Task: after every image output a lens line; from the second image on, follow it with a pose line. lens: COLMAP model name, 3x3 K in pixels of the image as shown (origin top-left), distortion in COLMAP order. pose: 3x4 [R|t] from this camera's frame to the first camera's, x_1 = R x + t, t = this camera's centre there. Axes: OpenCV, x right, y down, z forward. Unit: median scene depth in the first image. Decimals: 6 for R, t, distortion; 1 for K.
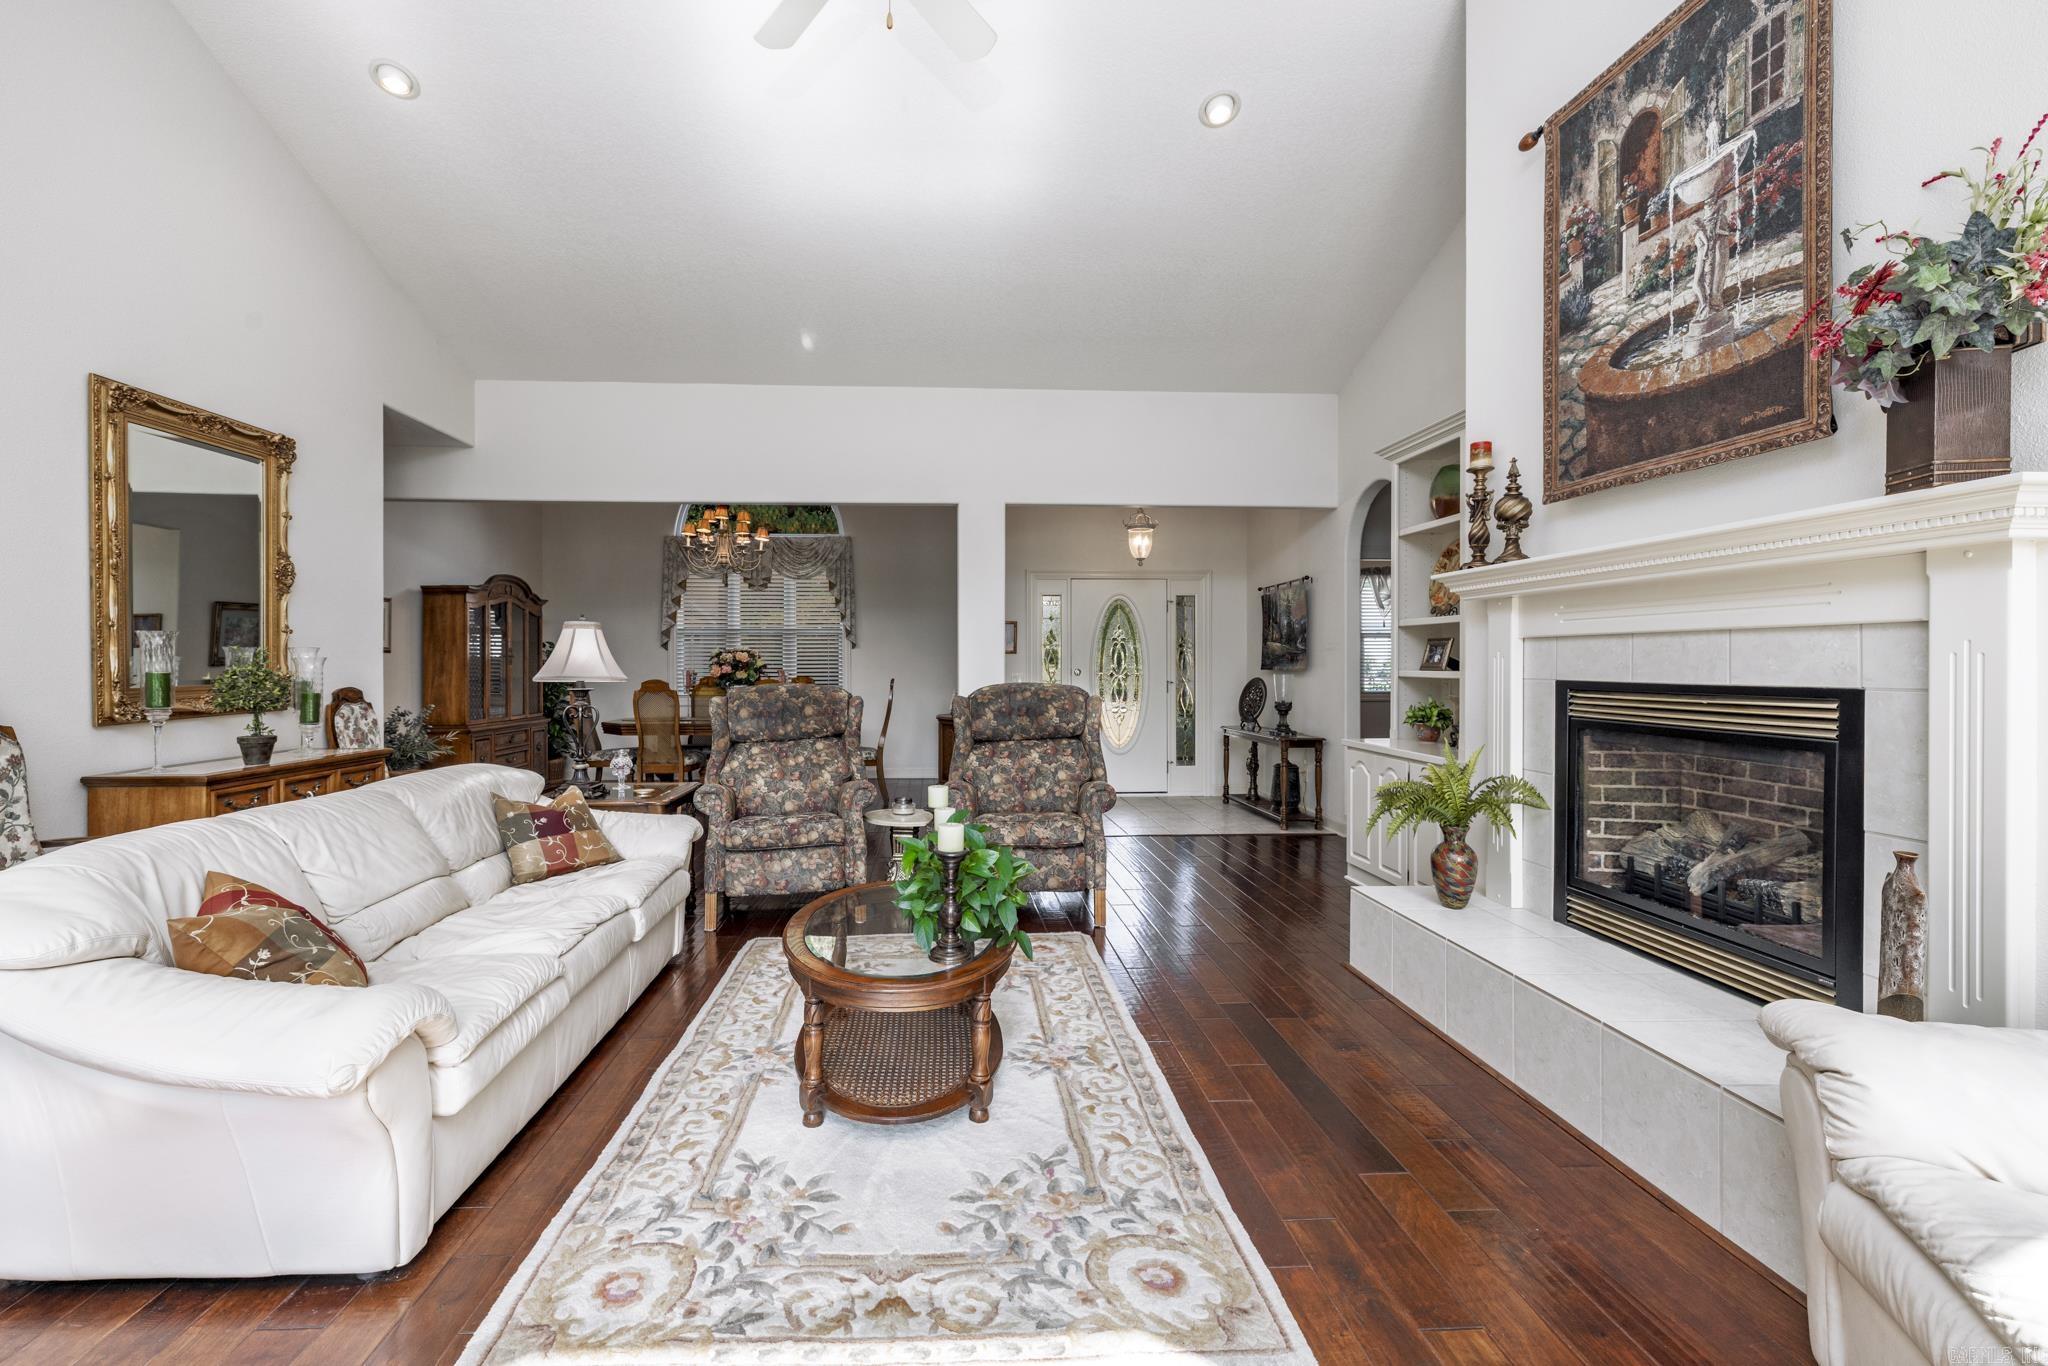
lens RADIAL K [[878.0, 0, 981.7], [0, 878.0, 672.8], [0, 0, 1]] dist [-0.004408, -0.000389]
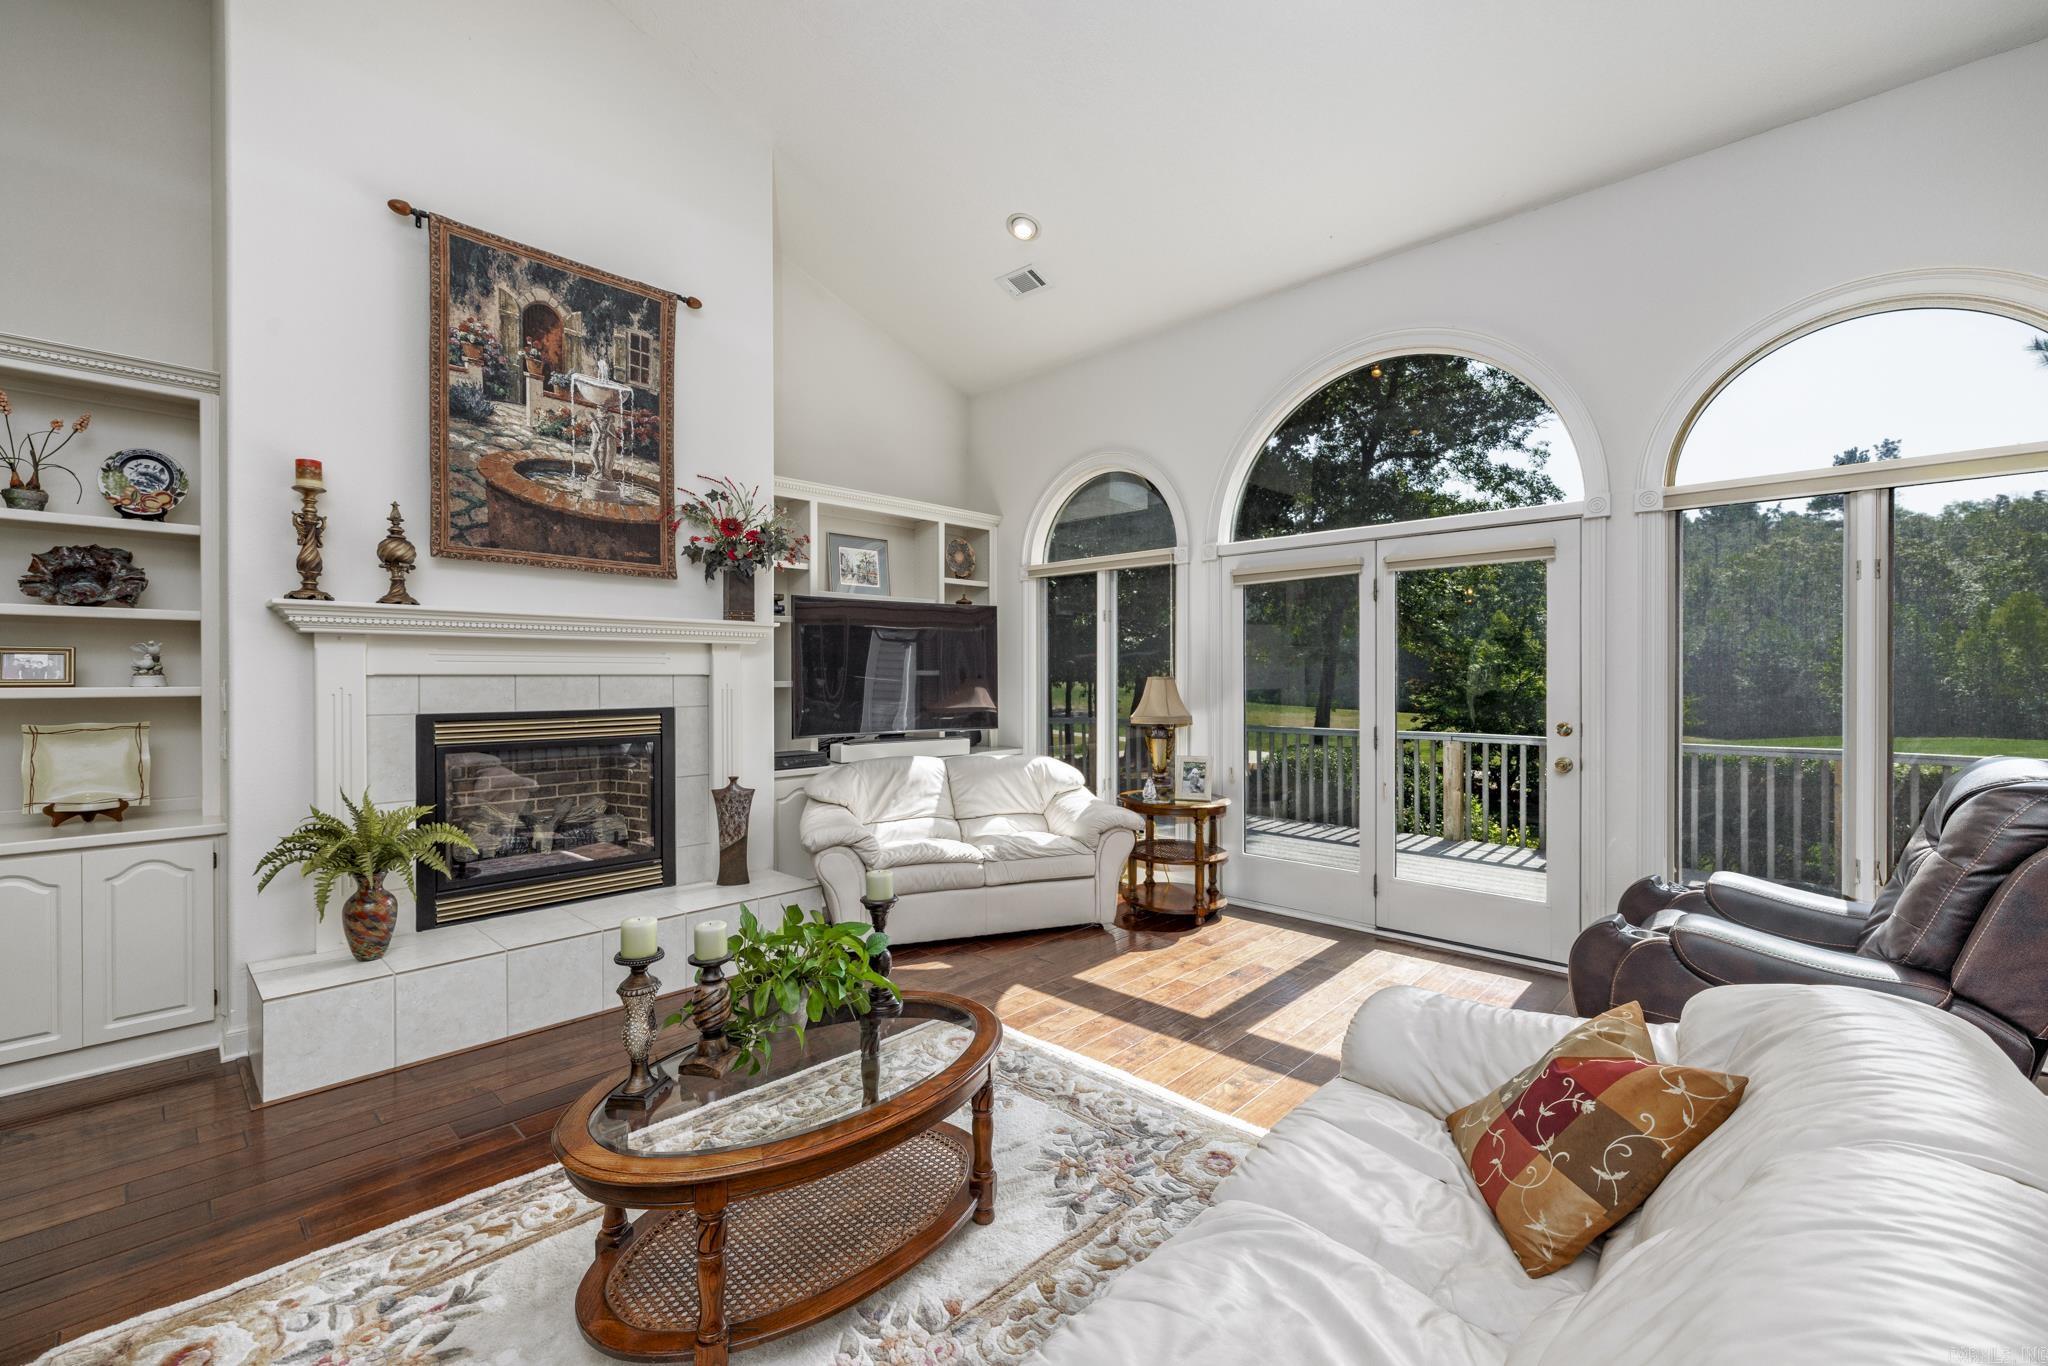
lens RADIAL K [[855.4, 0, 1015.0], [0, 855.4, 679.0], [0, 0, 1]] dist [0.001877, -0.000116]
pose [[-0.684619, -0.004344, 0.728888, -0.845812], [0.007918, 0.999879, 0.013396, -0.057934], [-0.728858, 0.014942, -0.684502, 1.549875]]
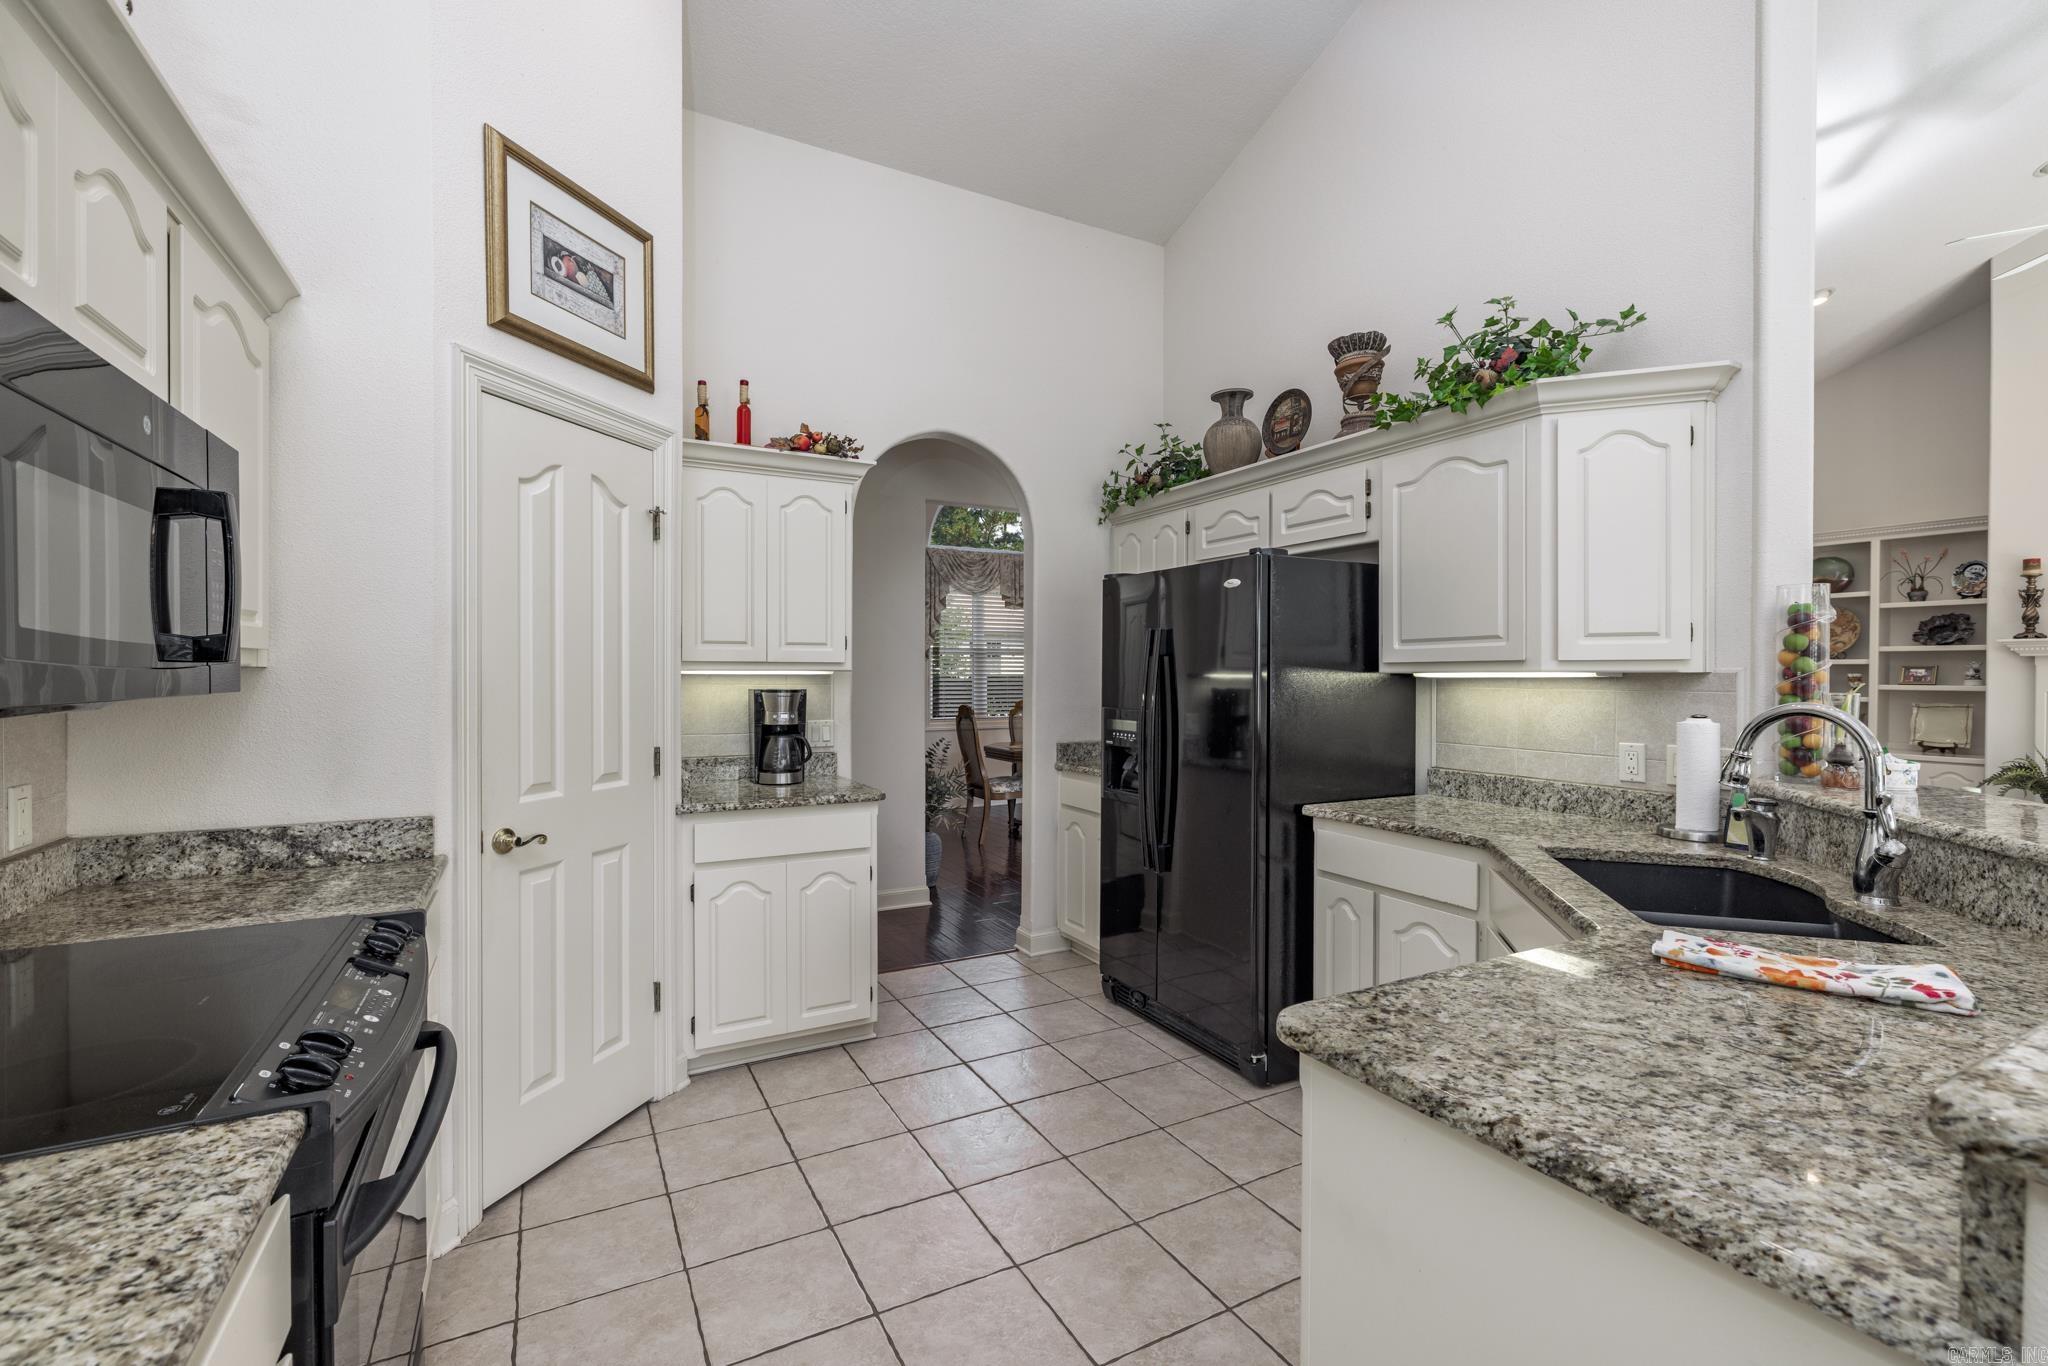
lens RADIAL K [[878.0, 0, 1025.1], [0, 878.0, 670.8], [0, 0, 1]] dist [-0.004408, -0.000389]
pose [[0.897565, 0.006920, 0.440828, -2.573832], [-0.003258, 0.999954, -0.009063, -0.050892], [-0.440871, 0.006699, 0.897546, 0.554919]]
